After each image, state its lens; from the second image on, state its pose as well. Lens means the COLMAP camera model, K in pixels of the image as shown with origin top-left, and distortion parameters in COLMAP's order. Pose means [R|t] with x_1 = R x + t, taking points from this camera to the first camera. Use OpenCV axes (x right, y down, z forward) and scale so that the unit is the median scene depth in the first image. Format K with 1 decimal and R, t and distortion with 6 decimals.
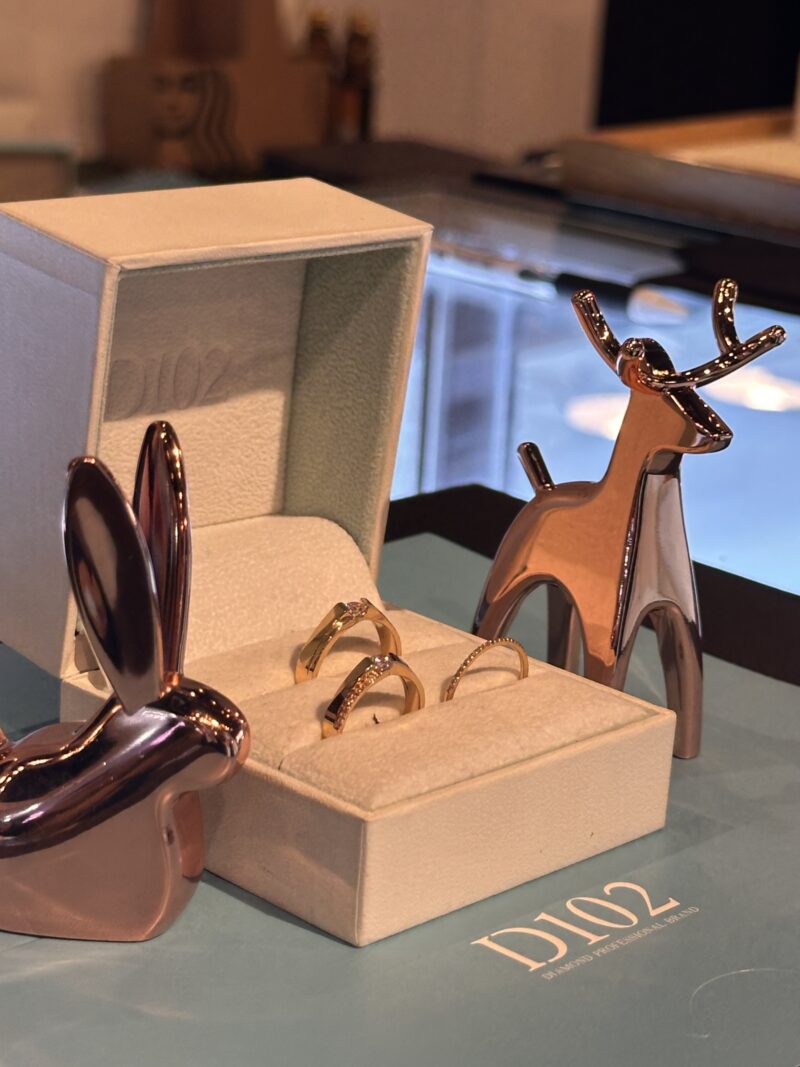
lens RADIAL K [[2414.5, 0, 400.2], [0, 2414.5, 534.1], [0, 0, 1]] dist [-0.011894, 0.000000]
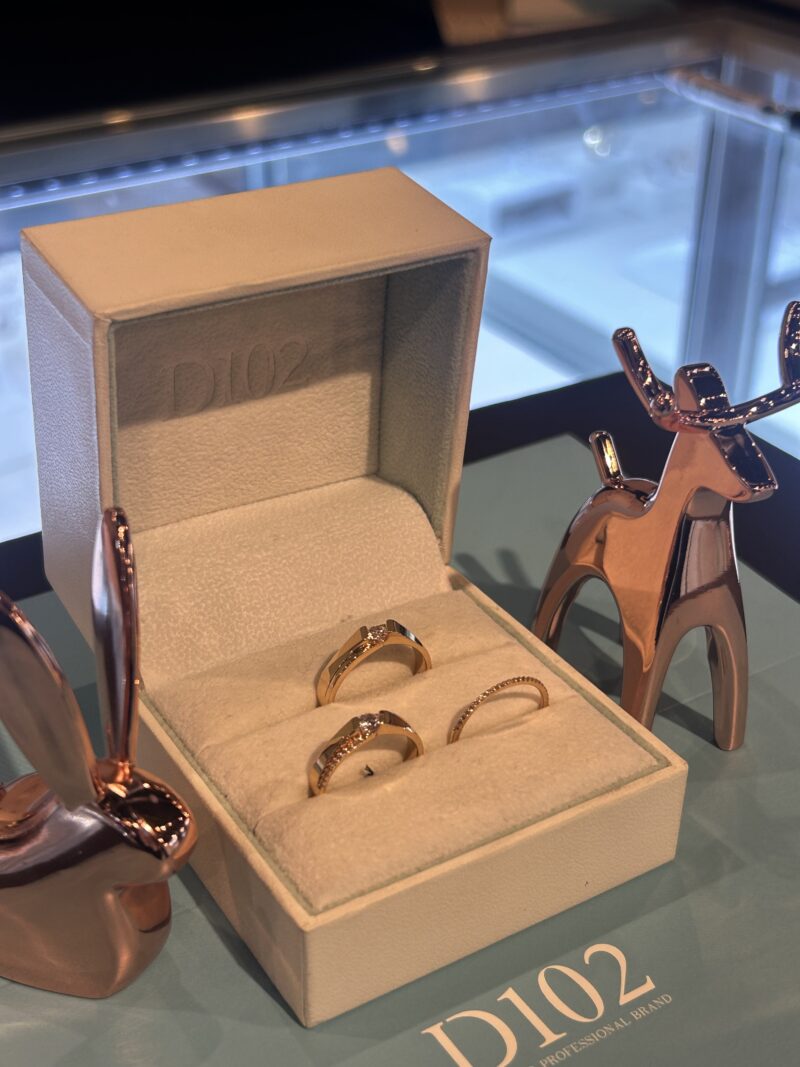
lens RADIAL K [[1521.7, 0, 399.2], [0, 1521.7, 531.8], [0, 0, 1]] dist [0.023303, 0.000000]
pose [[0.973755, 0.074547, -0.215046, 0.117665], [-0.026412, 0.975467, 0.218555, -0.142605], [0.226063, -0.207140, 0.951834, 0.367763]]
